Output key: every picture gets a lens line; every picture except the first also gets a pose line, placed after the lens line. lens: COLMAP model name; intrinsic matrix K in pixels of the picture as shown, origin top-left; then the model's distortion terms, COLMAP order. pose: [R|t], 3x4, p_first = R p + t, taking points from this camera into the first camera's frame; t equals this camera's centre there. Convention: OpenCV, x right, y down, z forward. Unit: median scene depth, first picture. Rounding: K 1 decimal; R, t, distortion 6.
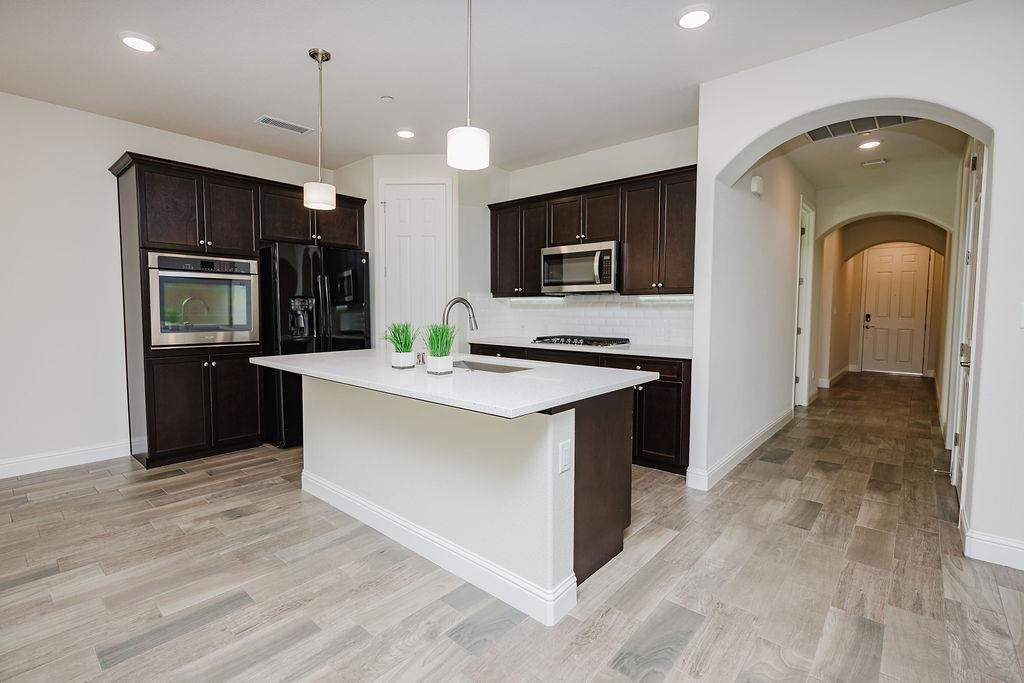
lens RADIAL K [[472.3, 0, 512.0], [0, 472.3, 341.5], [0, 0, 1]] dist [-0.001871, 0.000137]
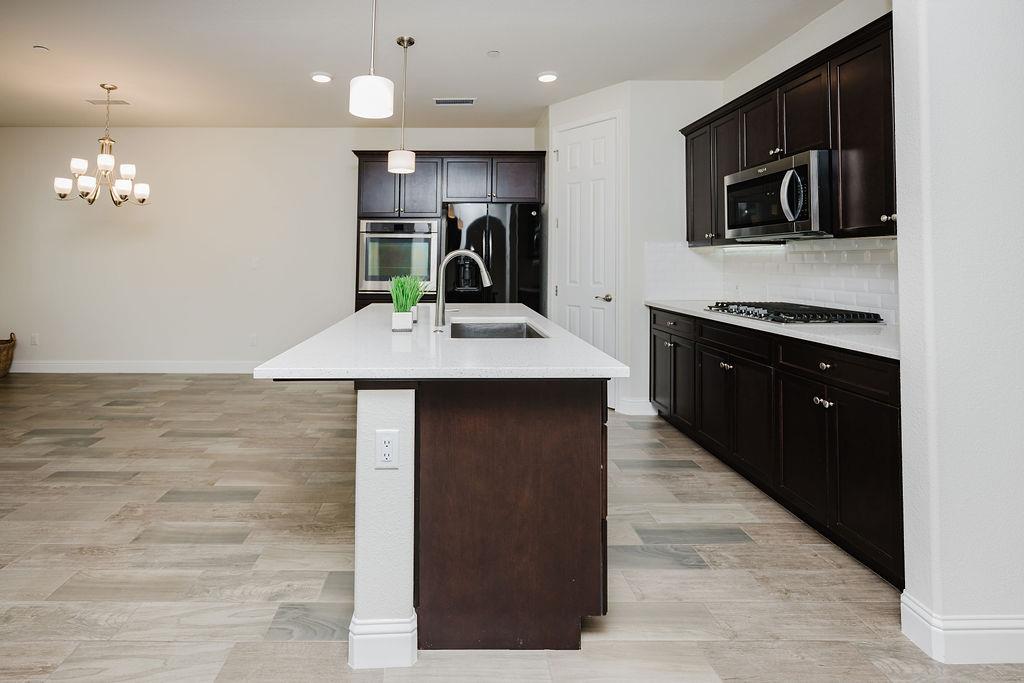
lens RADIAL K [[489.9, 0, 448.7], [0, 489.9, 240.6], [0, 0, 1]] dist [-0.002849, -0.000367]
pose [[0.654429, -0.035550, -0.755287, 0.439430], [-0.051293, 0.994506, -0.091252, -0.017152], [0.754382, 0.098459, 0.649010, 0.283286]]
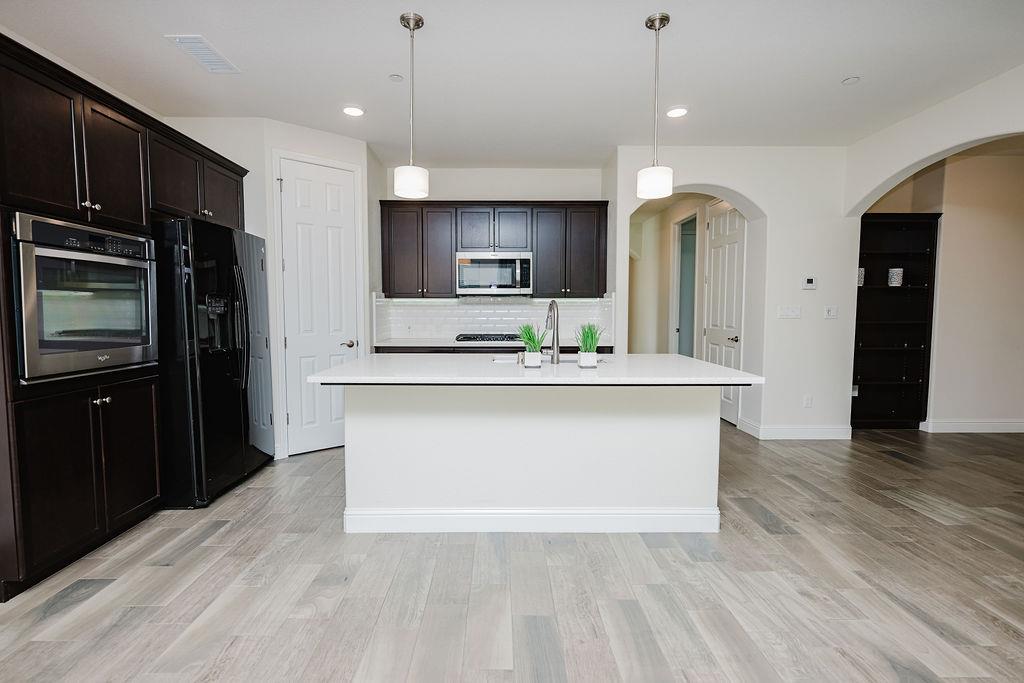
lens RADIAL K [[464.2, 0, 510.4], [0, 464.2, 338.9], [0, 0, 1]] dist [-0.000028, 0.000176]
pose [[0.742879, -0.047293, 0.667753, -0.696866], [0.048803, 0.998673, 0.016437, -0.018745], [-0.667645, 0.020377, 0.744201, 0.194598]]
